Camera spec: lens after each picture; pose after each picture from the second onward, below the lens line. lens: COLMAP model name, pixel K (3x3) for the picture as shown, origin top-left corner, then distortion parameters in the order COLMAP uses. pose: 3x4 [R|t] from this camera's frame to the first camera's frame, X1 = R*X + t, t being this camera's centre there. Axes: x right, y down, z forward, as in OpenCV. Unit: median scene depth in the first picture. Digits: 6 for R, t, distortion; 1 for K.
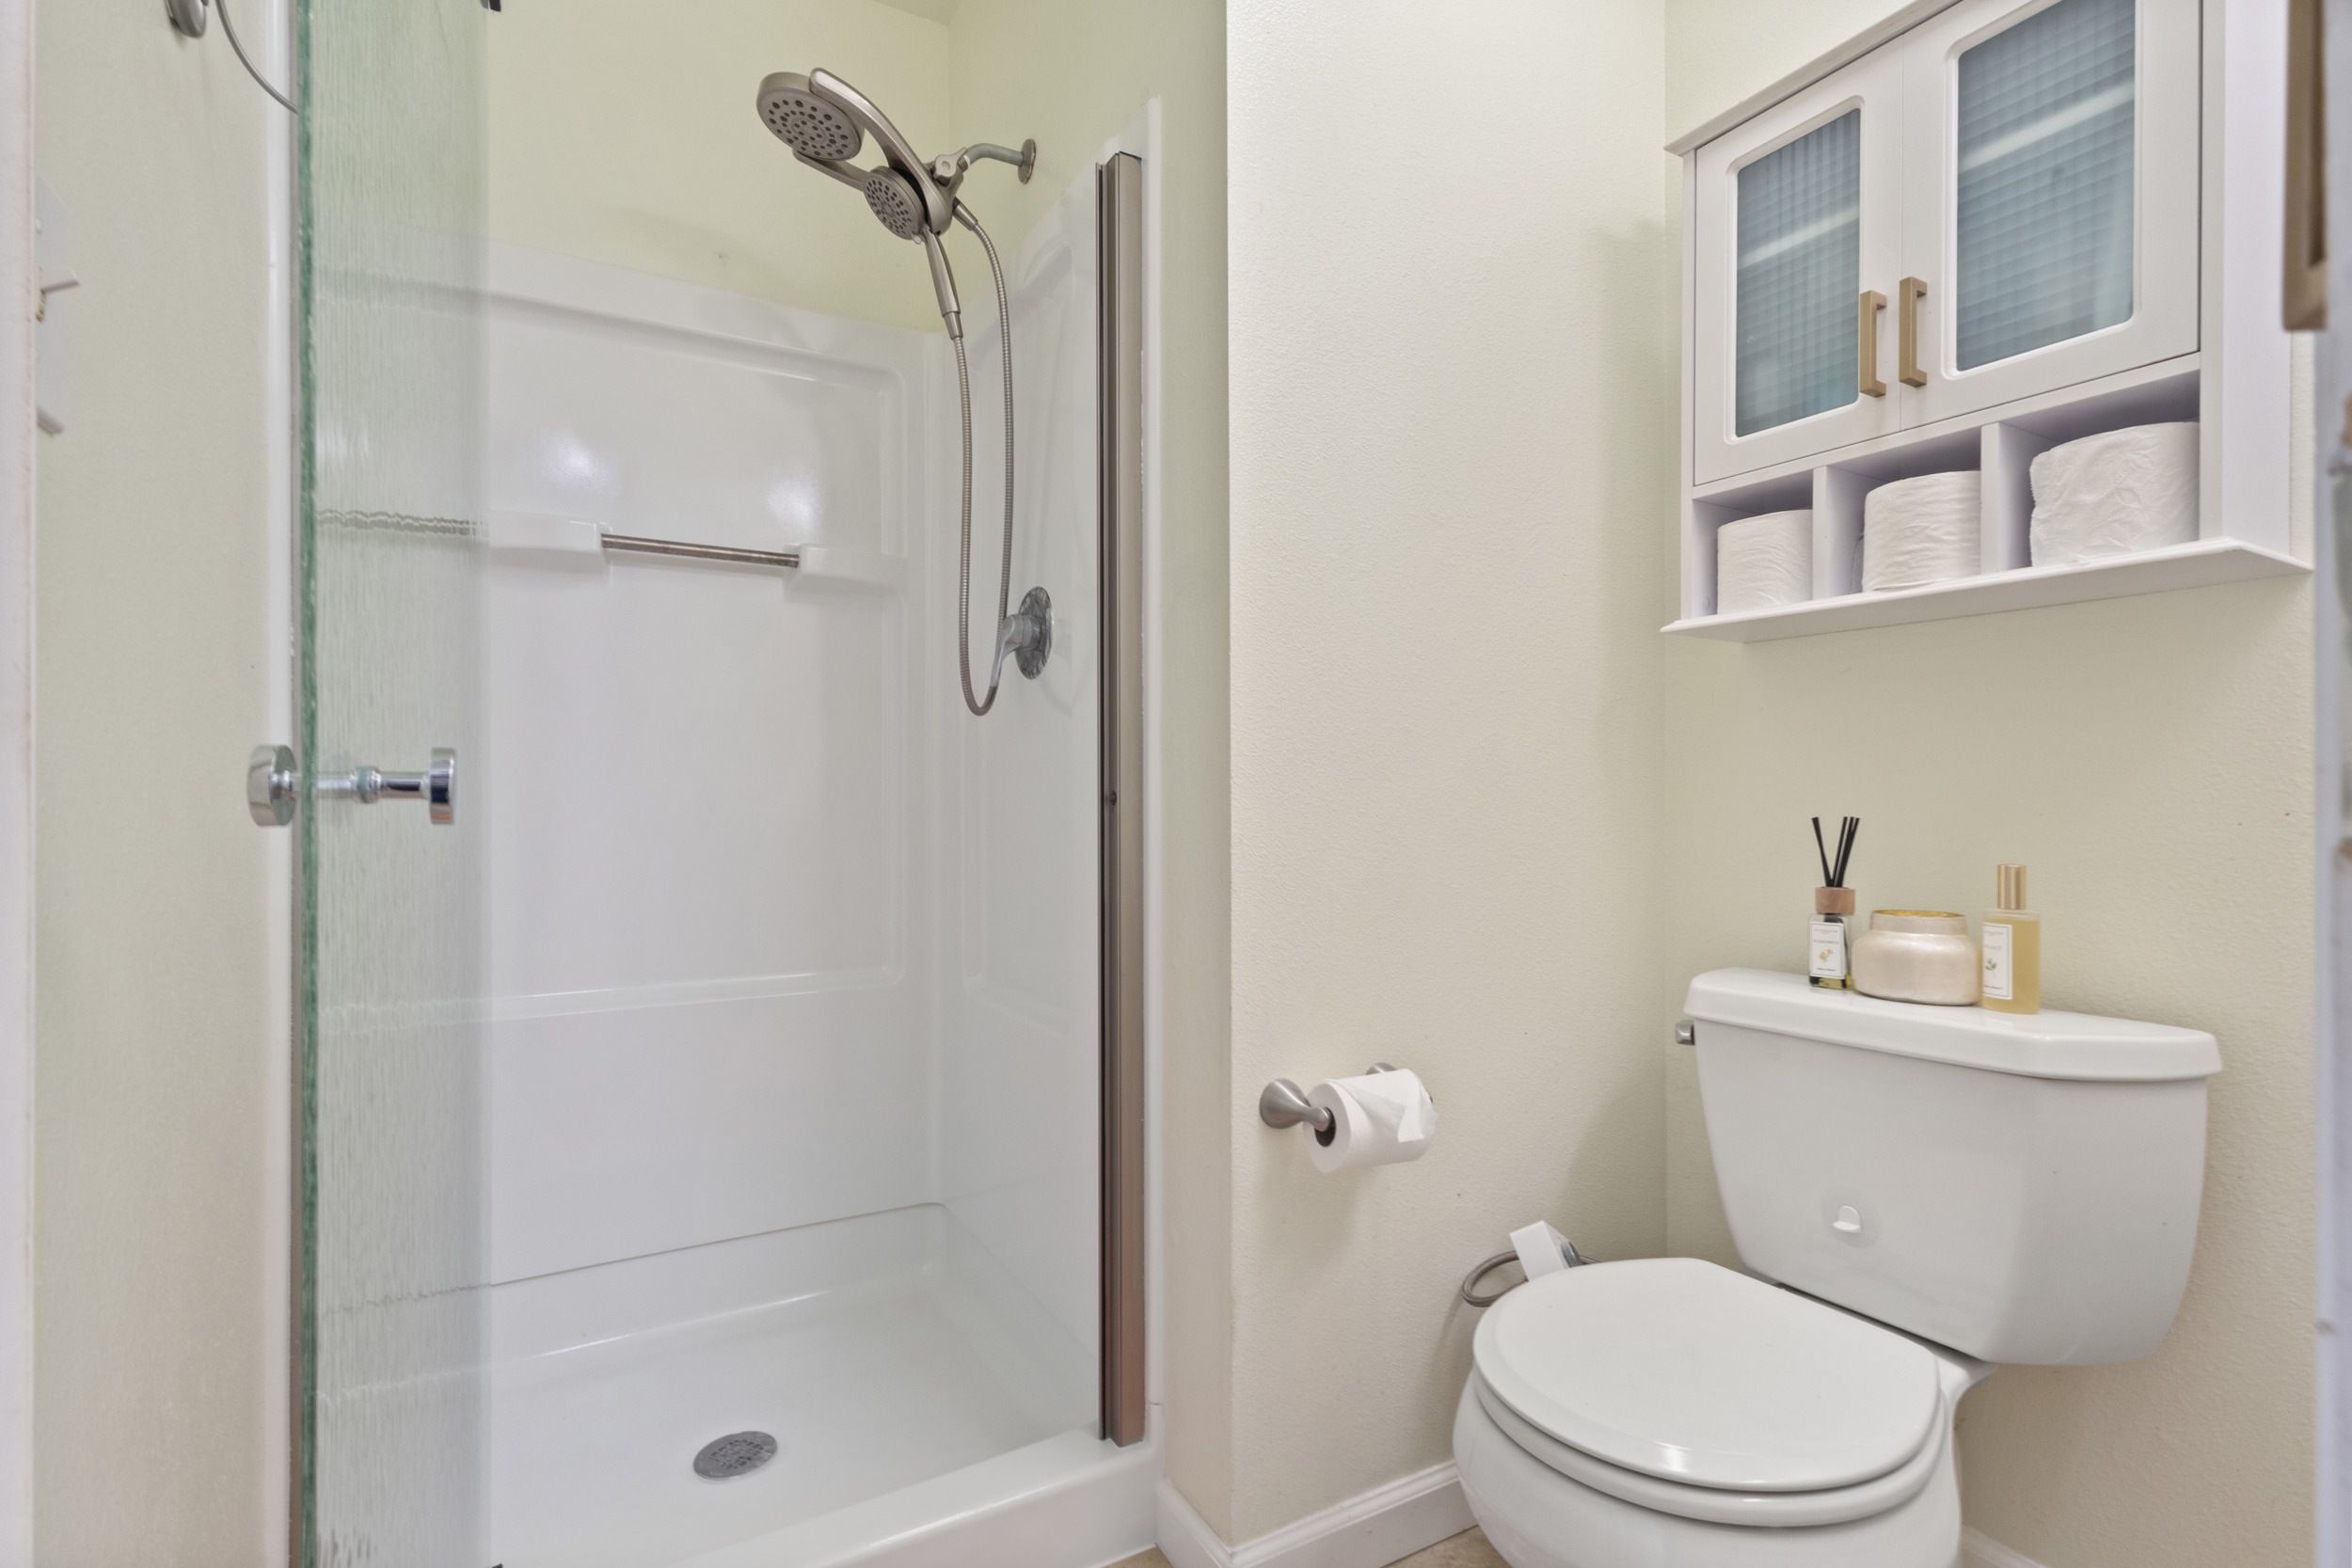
lens RADIAL K [[1105.4, 0, 1145.7], [0, 1105.4, 794.5], [0, 0, 1]] dist [0.002809, 0.003877]
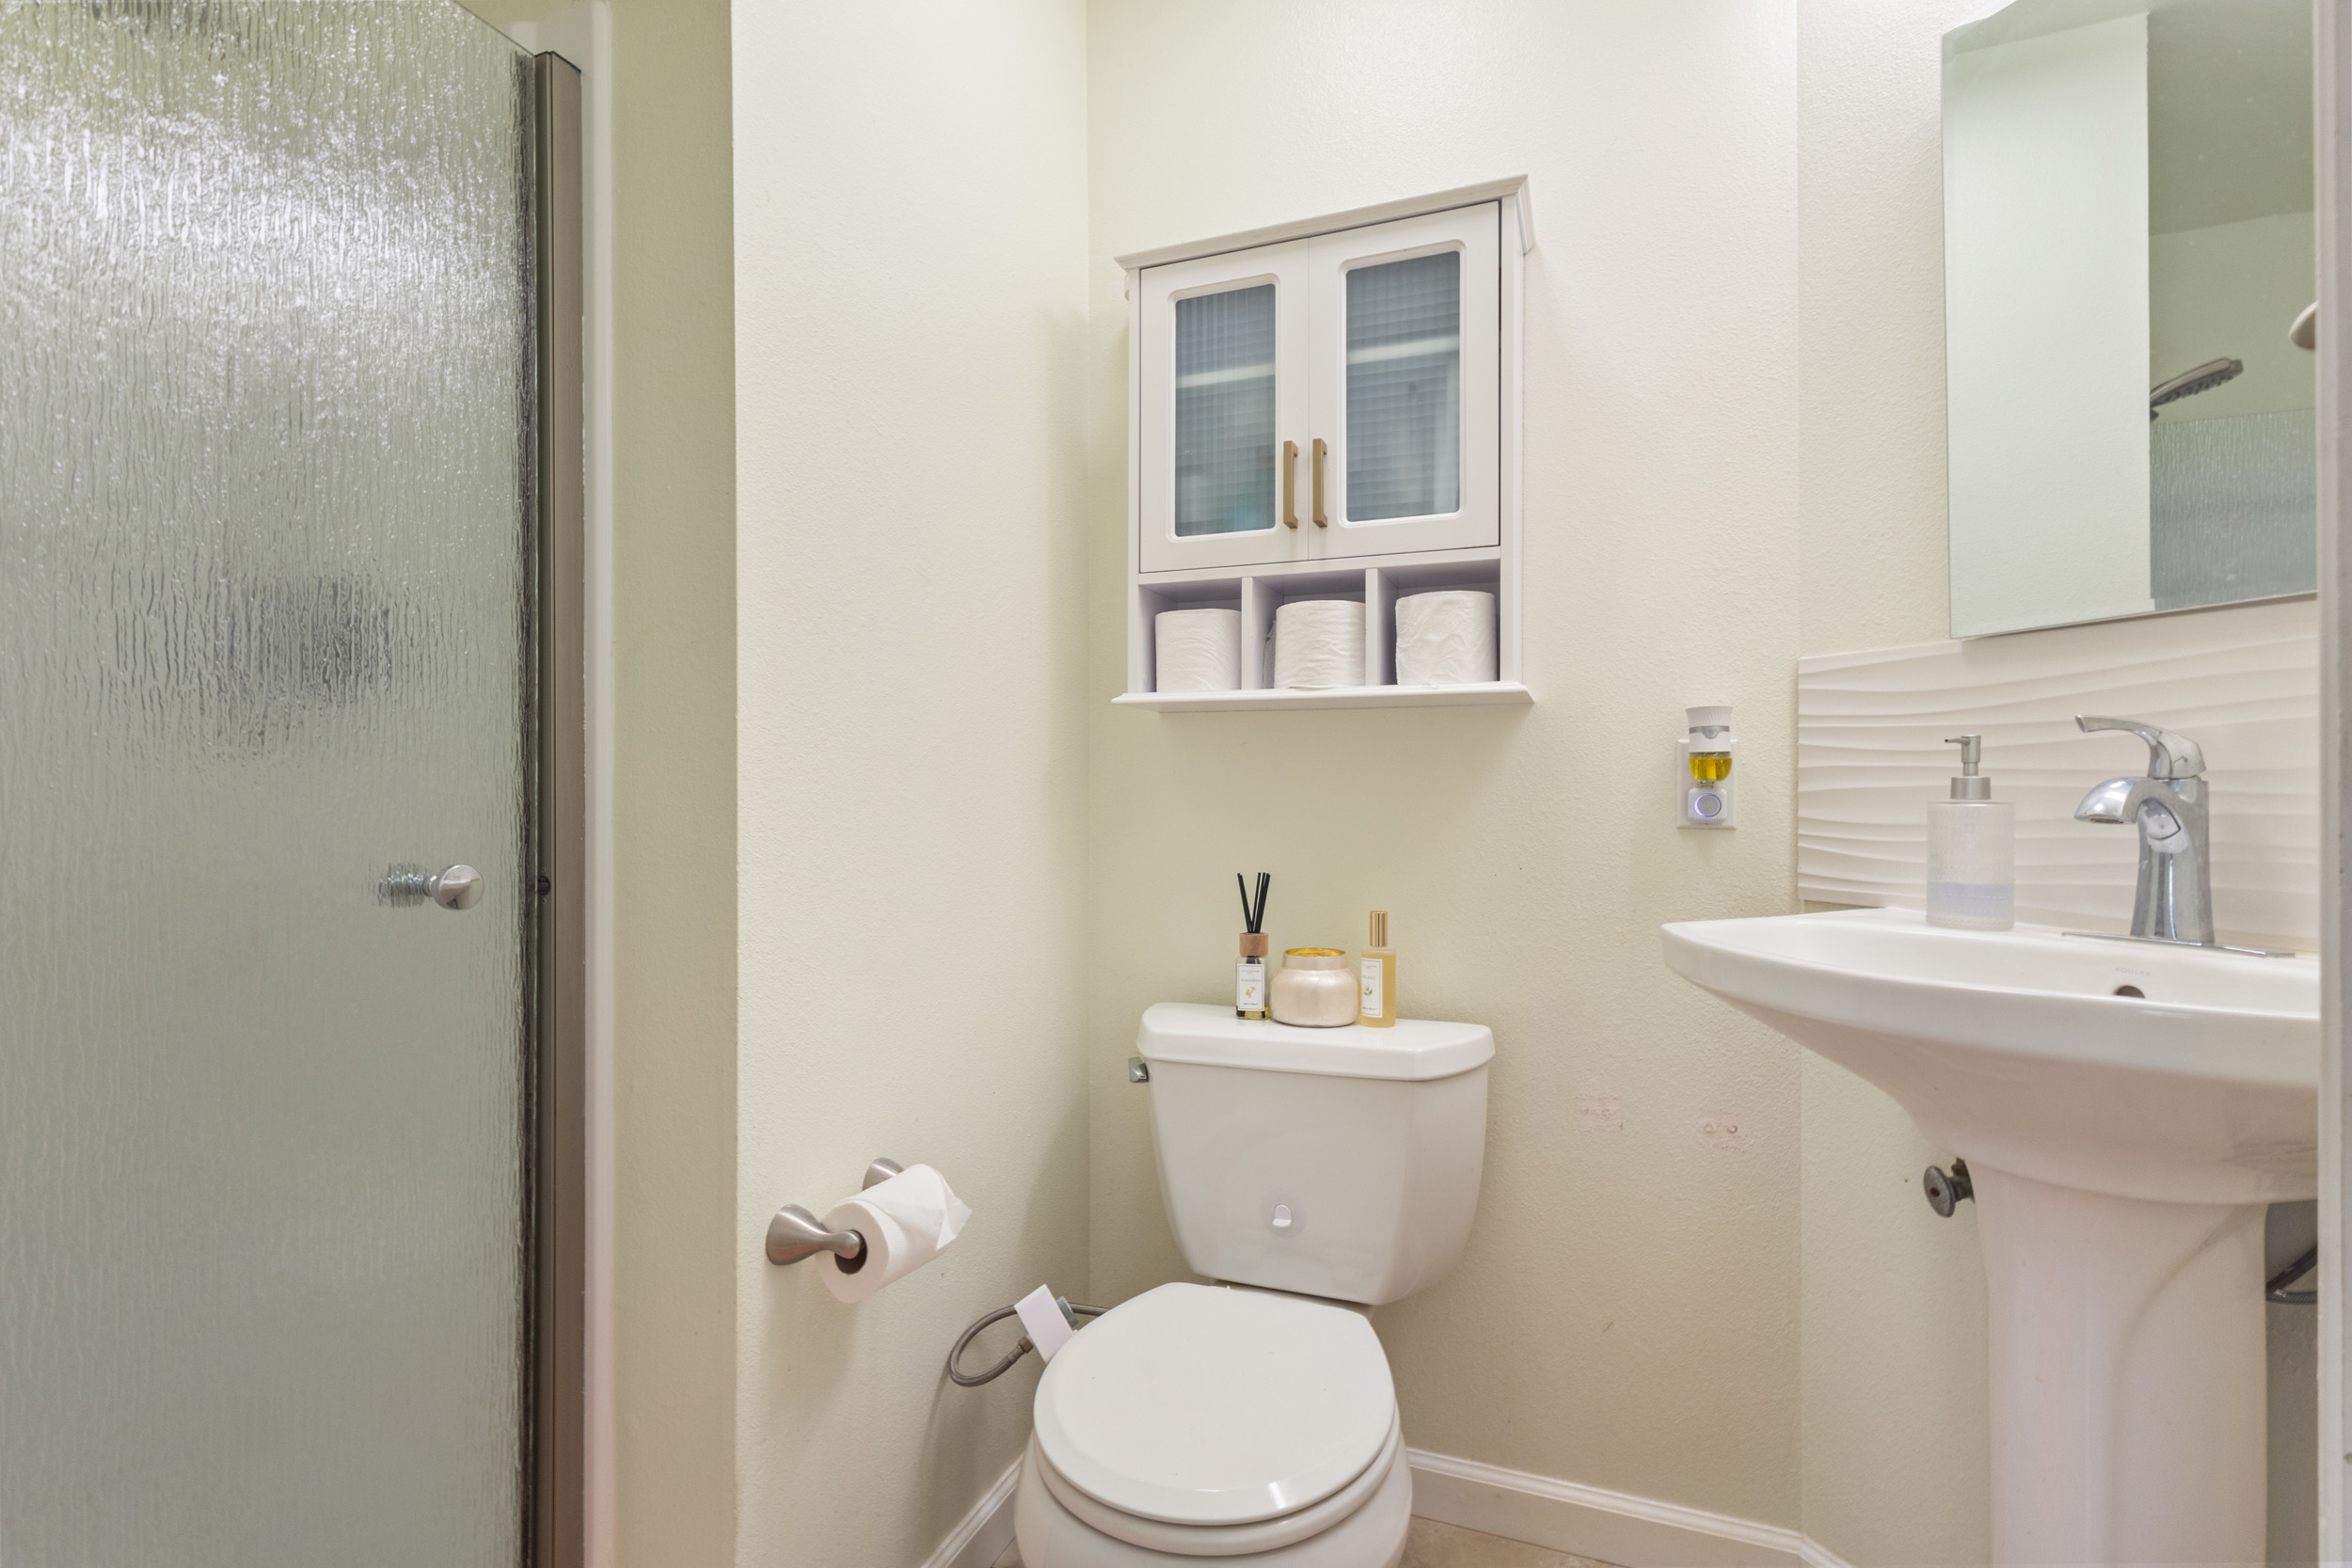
lens RADIAL K [[1105.4, 0, 1169.8], [0, 1105.4, 789.8], [0, 0, 1]] dist [0.002809, 0.003877]
pose [[0.777333, -0.000646, 0.629089, -0.196901], [0.000216, 1.000000, 0.000760, -0.072506], [-0.629089, -0.000454, 0.777333, 0.140806]]
